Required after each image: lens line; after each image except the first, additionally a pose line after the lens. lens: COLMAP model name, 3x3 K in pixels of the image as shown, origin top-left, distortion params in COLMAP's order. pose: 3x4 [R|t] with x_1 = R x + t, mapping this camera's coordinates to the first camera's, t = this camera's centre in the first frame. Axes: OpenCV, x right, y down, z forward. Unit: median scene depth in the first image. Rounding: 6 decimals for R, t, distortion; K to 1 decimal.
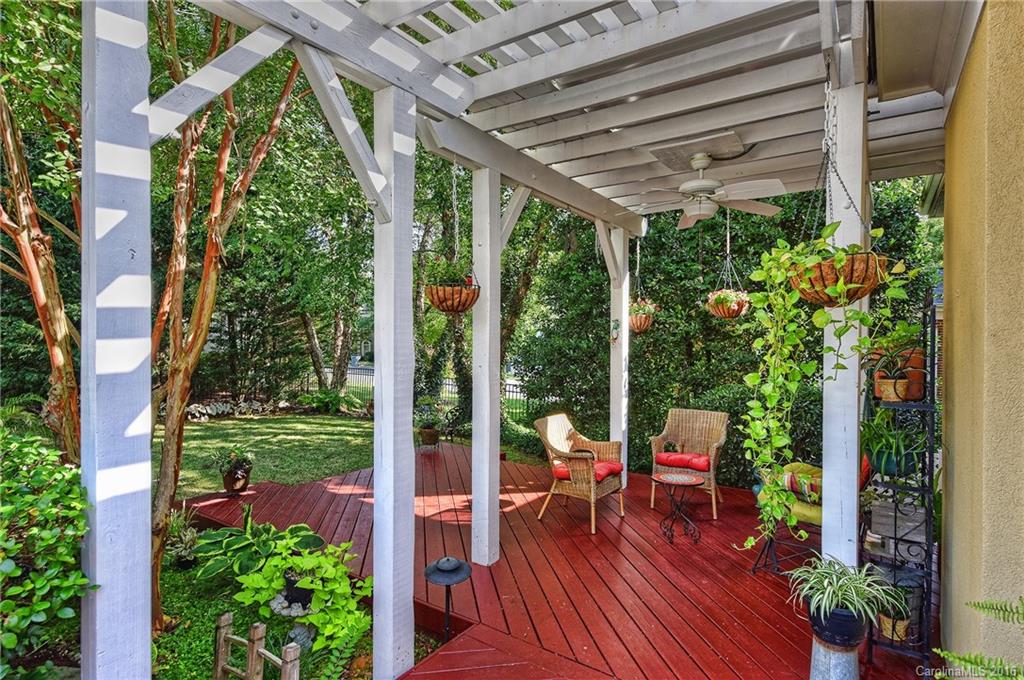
lens RADIAL K [[525.1, 0, 512.0], [0, 525.1, 340.0], [0, 0, 1]] dist [0.000296, -0.000039]
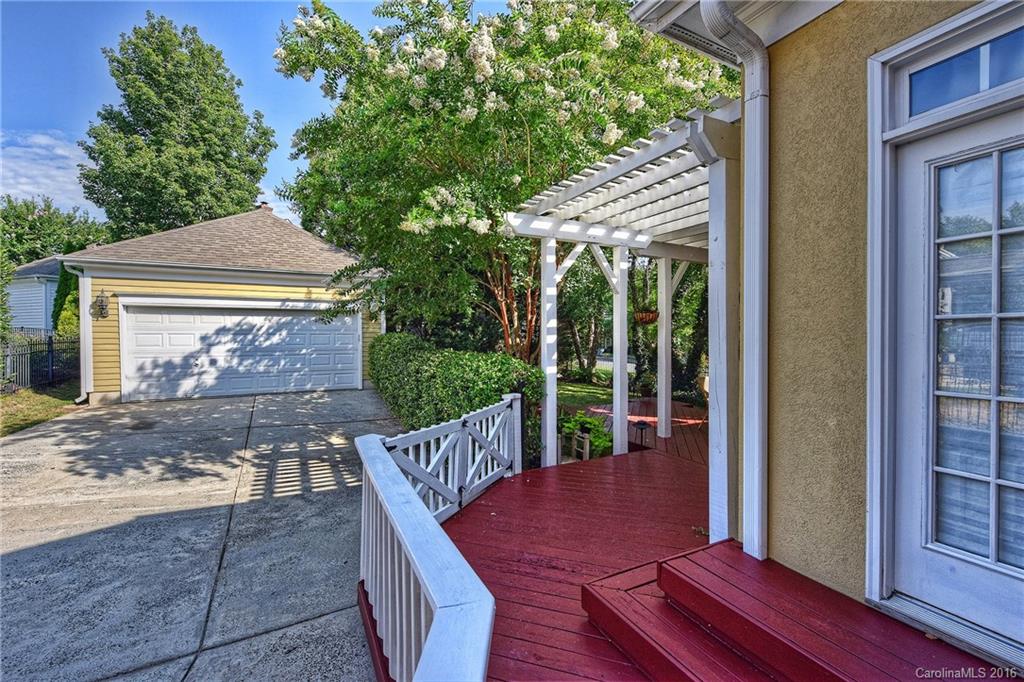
lens RADIAL K [[419.5, 0, 518.7], [0, 419.5, 336.8], [0, 0, 1]] dist [0.000090, -0.000010]
pose [[0.886905, -0.000271, -0.461952, 0.175357], [-0.000290, 0.999999, -0.001143, 0.004844], [0.461952, 0.001147, 0.886904, -0.658274]]
